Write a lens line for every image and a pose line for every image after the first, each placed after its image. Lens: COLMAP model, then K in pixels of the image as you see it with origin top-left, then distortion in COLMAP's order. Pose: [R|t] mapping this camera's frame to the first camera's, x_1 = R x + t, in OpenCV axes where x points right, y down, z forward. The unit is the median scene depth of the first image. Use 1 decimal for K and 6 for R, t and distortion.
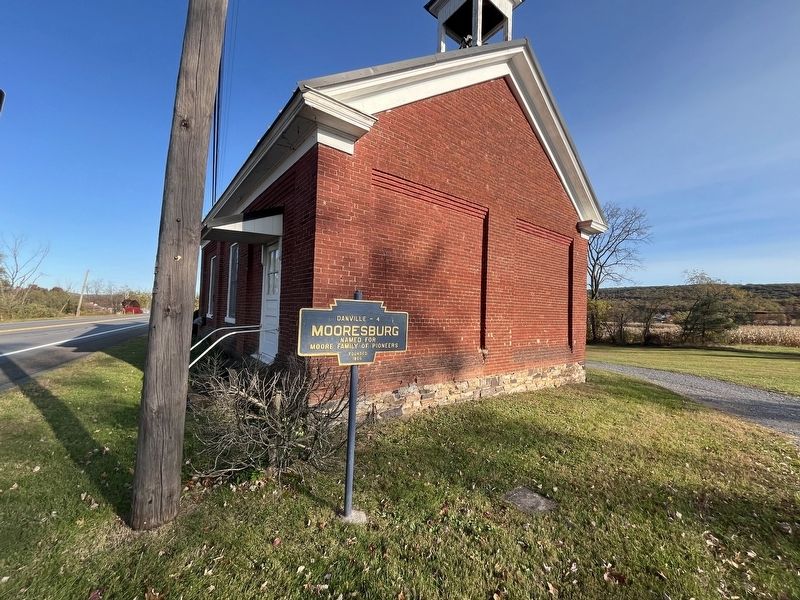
lens RADIAL K [[323.9, 0, 402.0], [0, 323.9, 299.3], [0, 0, 1]] dist [-0.000215, 0.000062]
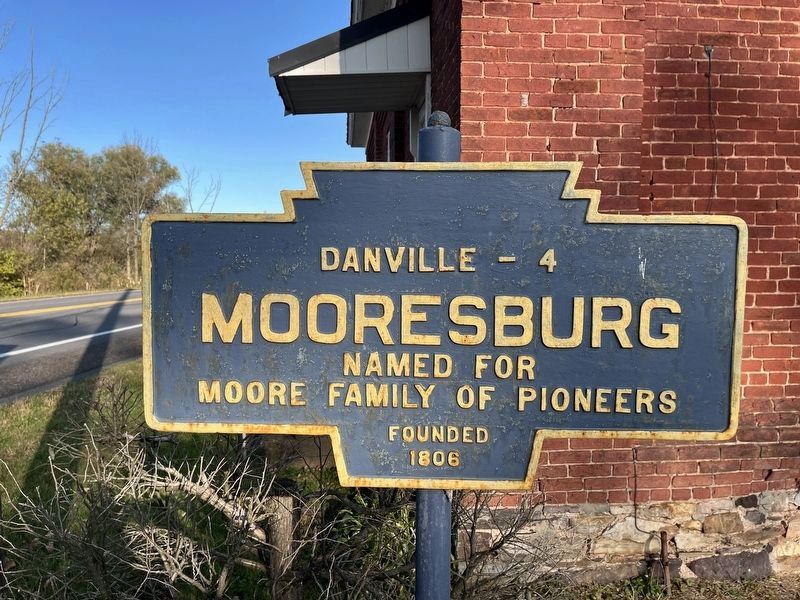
lens RADIAL K [[606.4, 0, 395.4], [0, 606.4, 296.9], [0, 0, 1]] dist [0.021066, -0.047676]
pose [[0.828058, 0.004377, -0.560625, 0.049734], [0.047794, 0.995778, 0.078368, 0.051827], [0.558601, -0.091687, 0.824353, 0.665699]]
